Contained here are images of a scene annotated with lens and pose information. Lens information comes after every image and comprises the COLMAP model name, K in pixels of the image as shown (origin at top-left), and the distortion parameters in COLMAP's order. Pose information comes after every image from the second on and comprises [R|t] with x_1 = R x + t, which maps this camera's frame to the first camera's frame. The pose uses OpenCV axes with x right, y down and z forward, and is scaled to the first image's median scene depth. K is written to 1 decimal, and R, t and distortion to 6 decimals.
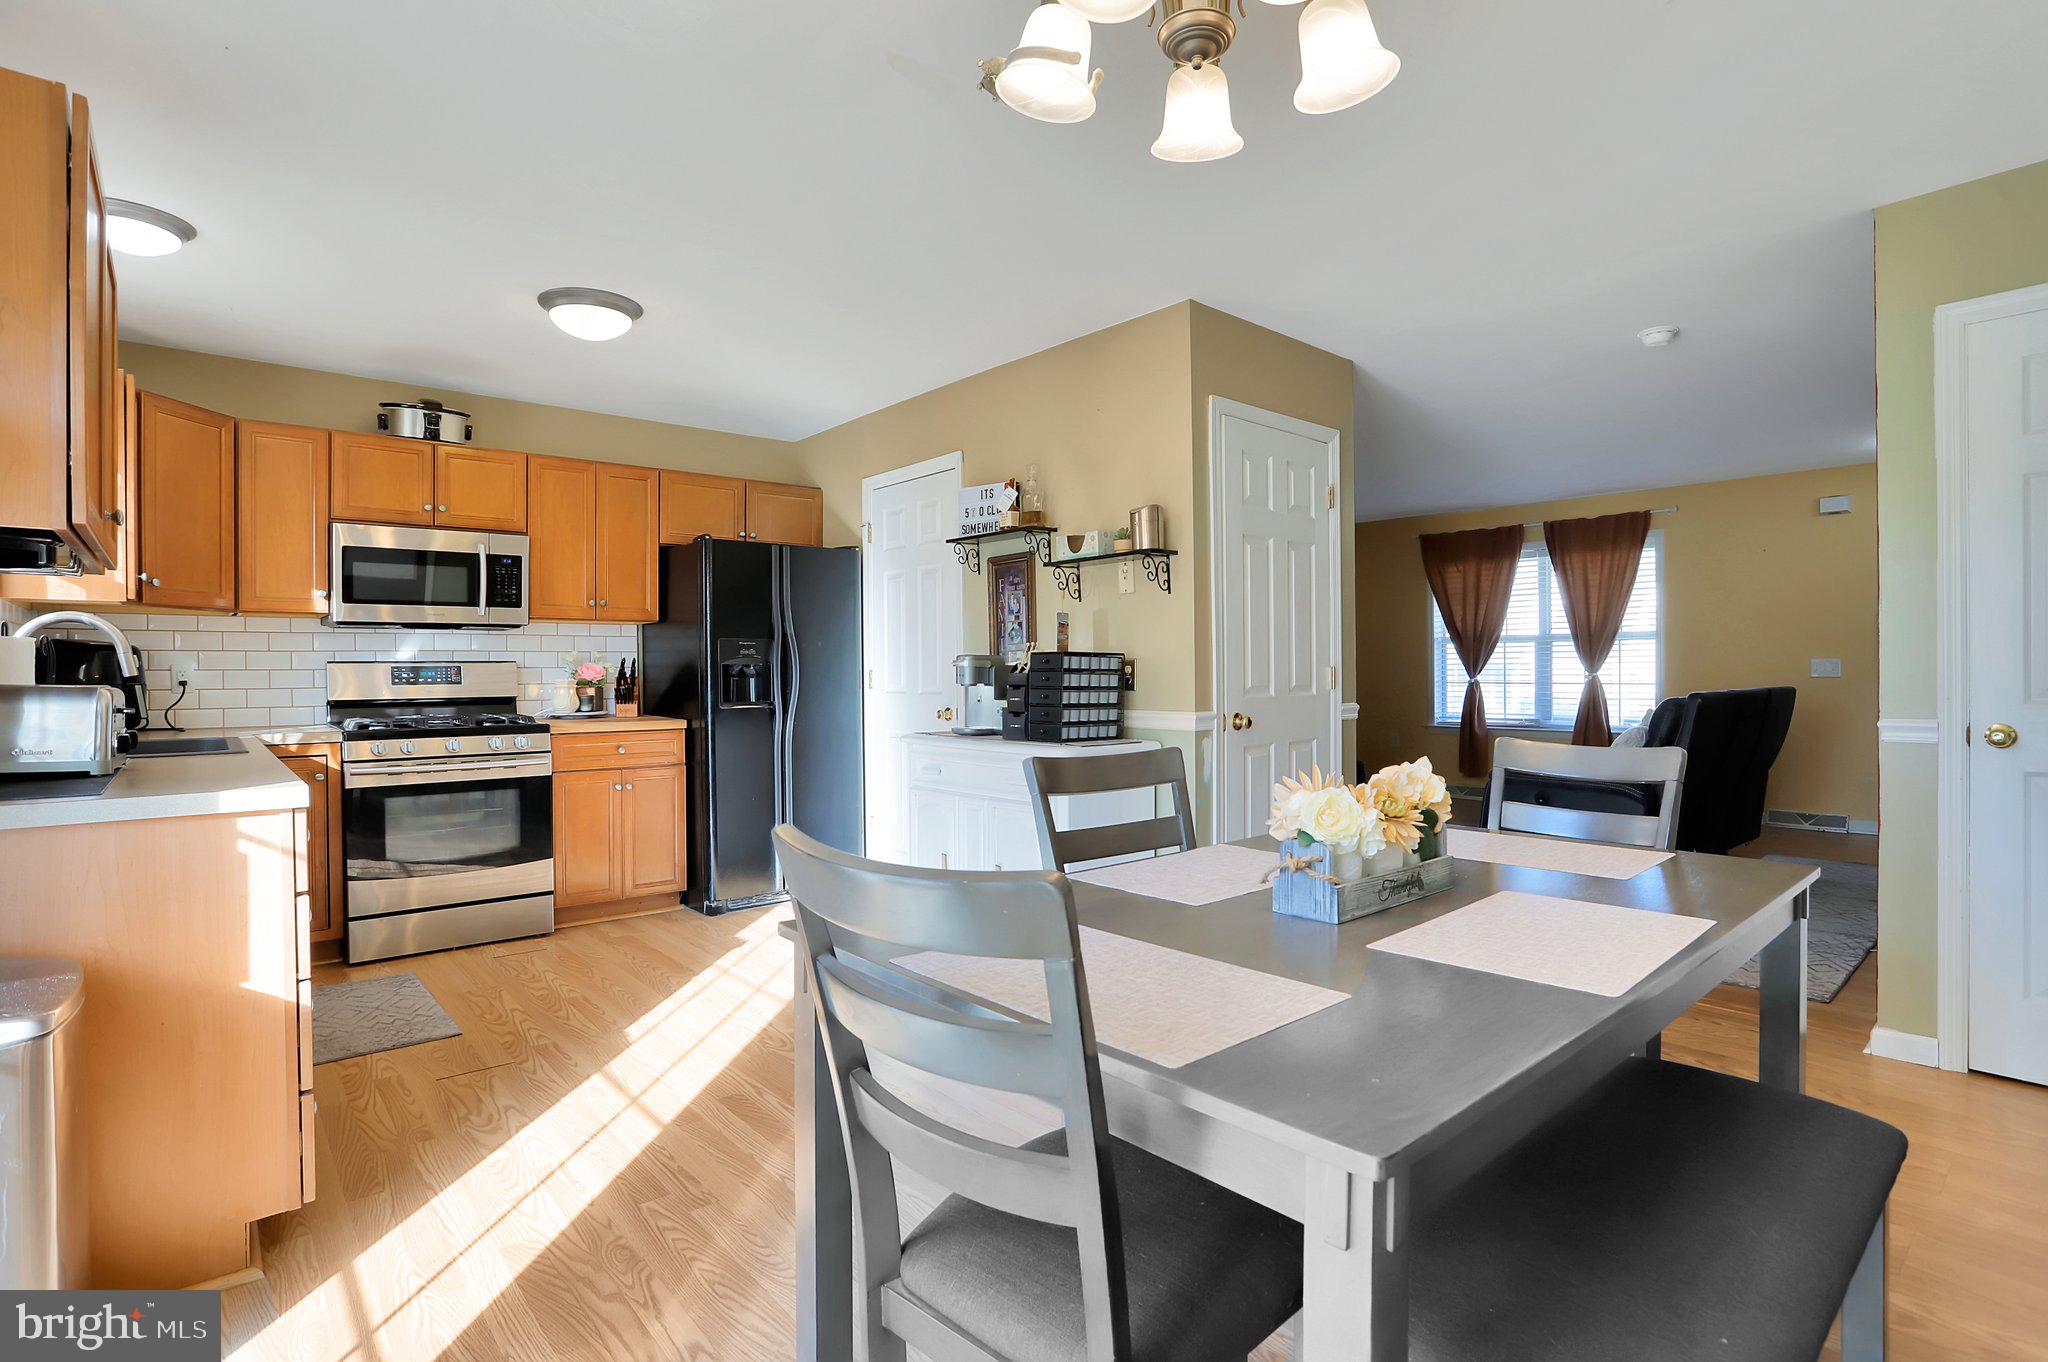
lens RADIAL K [[1000.8, 0, 1034.8], [0, 1000.8, 678.5], [0, 0, 1]] dist [-0.068344, 0.025493]
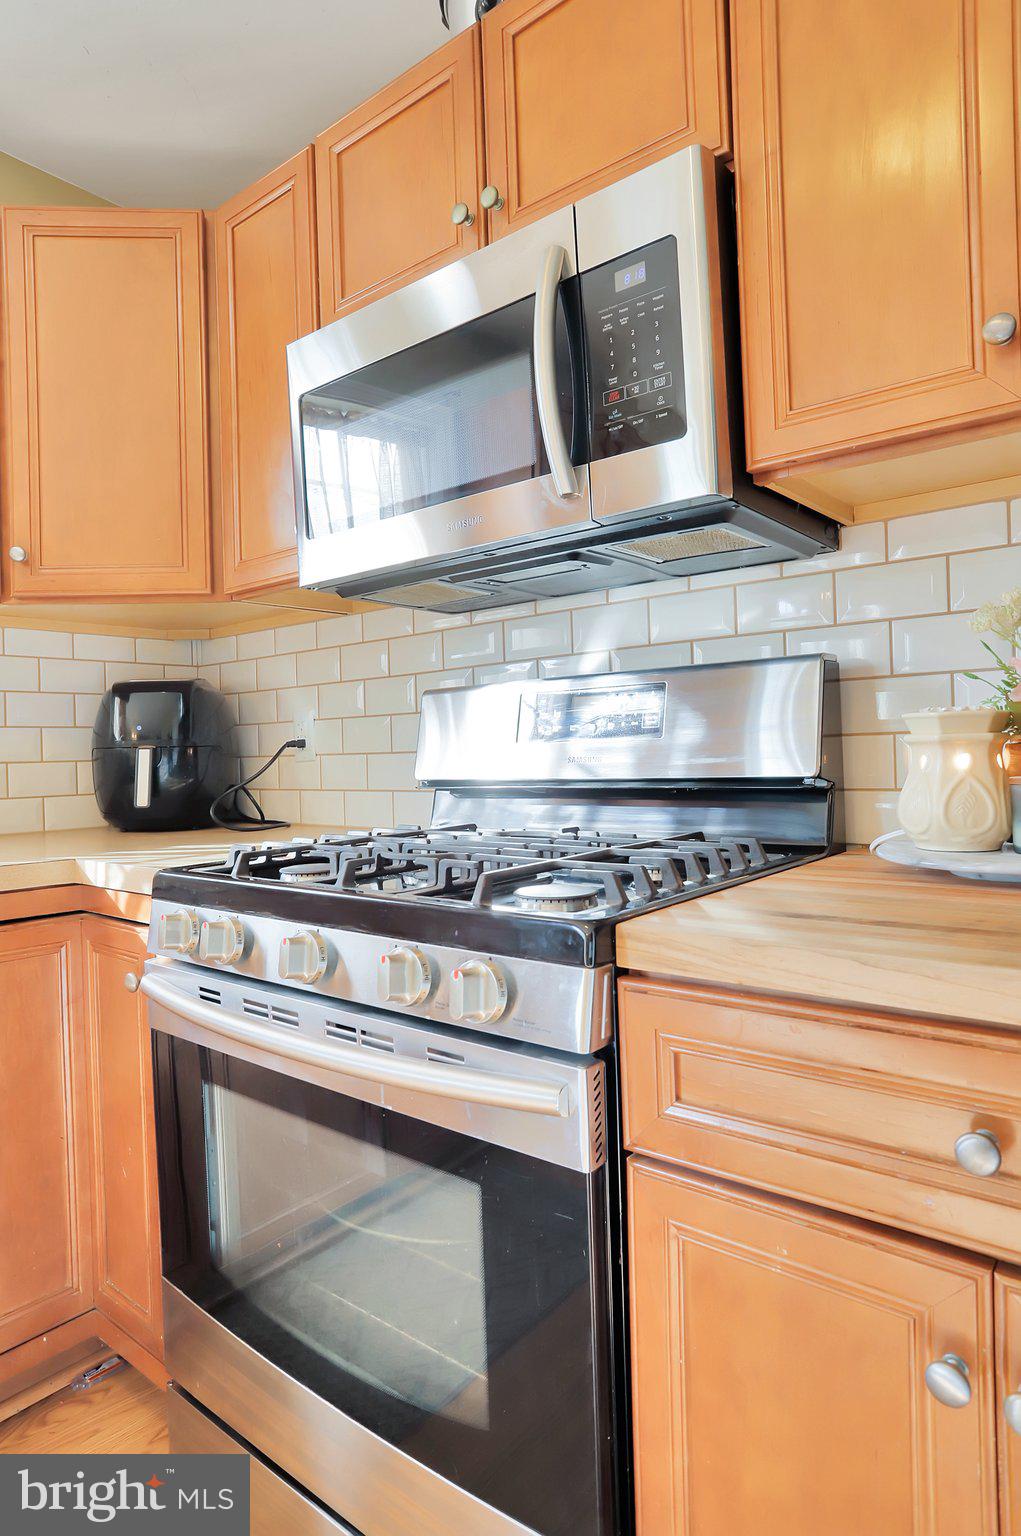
lens RADIAL K [[904.9, 0, 510.5], [0, 904.9, 768.0], [0, 0, 1]] dist [-0.039284, 0.000096]
pose [[0.159748, 0.018745, -0.986980, -0.304323], [0.020907, 0.999531, 0.022367, 0.008697], [0.986936, -0.024208, 0.159281, 0.937600]]
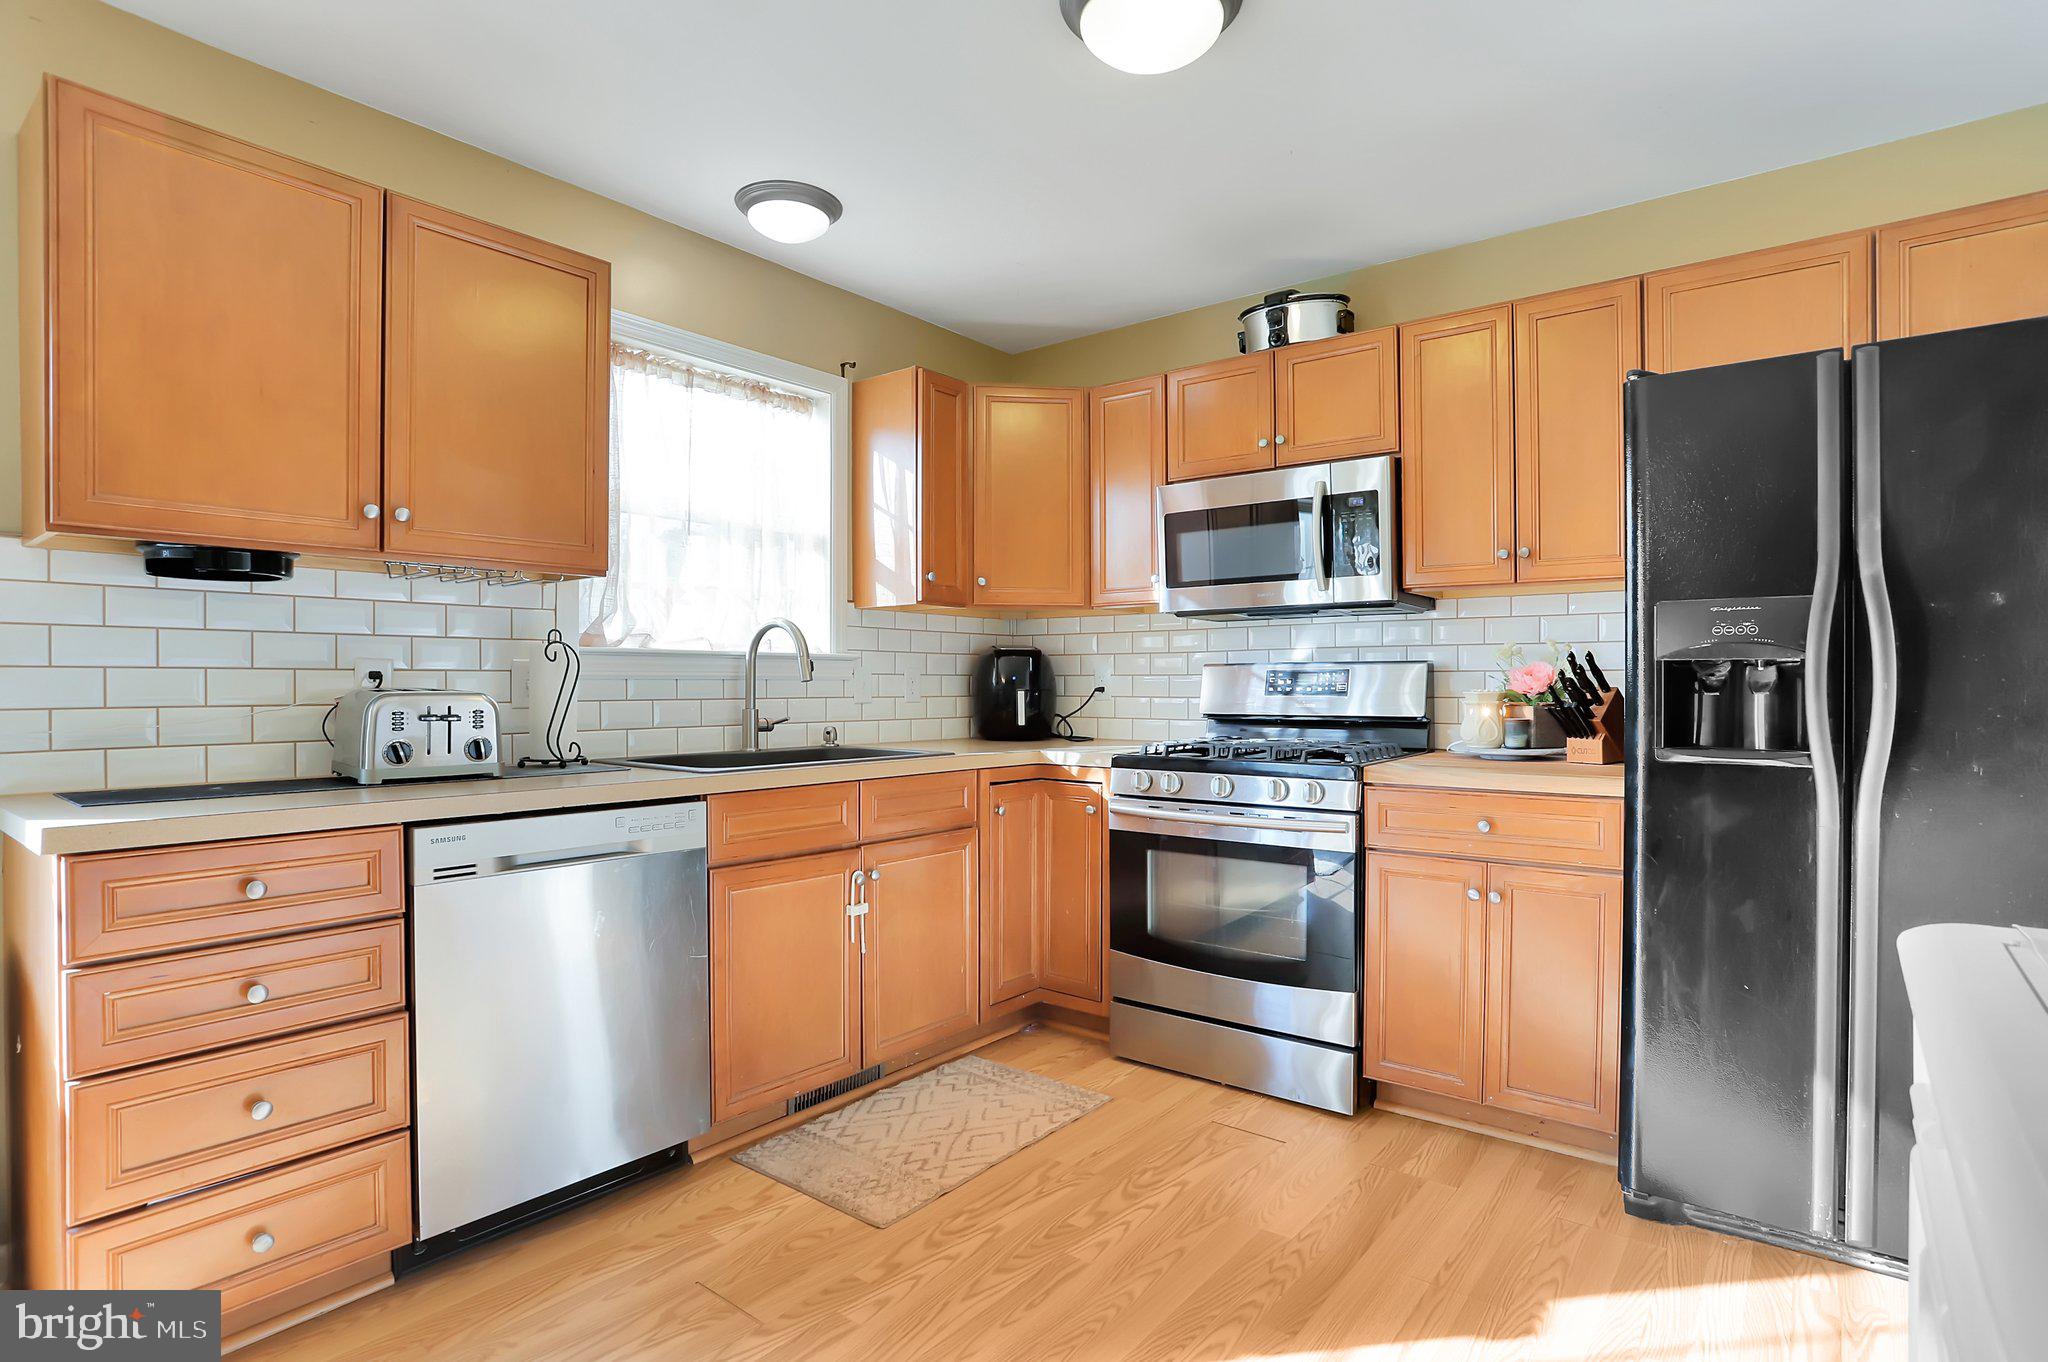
lens RADIAL K [[1017.4, 0, 1061.5], [0, 1017.4, 694.2], [0, 0, 1]] dist [-0.068394, 0.000542]
pose [[0.198903, 0.014545, -0.979911, 0.061872], [-0.007423, 0.999884, 0.013334, -0.003259], [0.979991, 0.004622, 0.198987, 0.695051]]
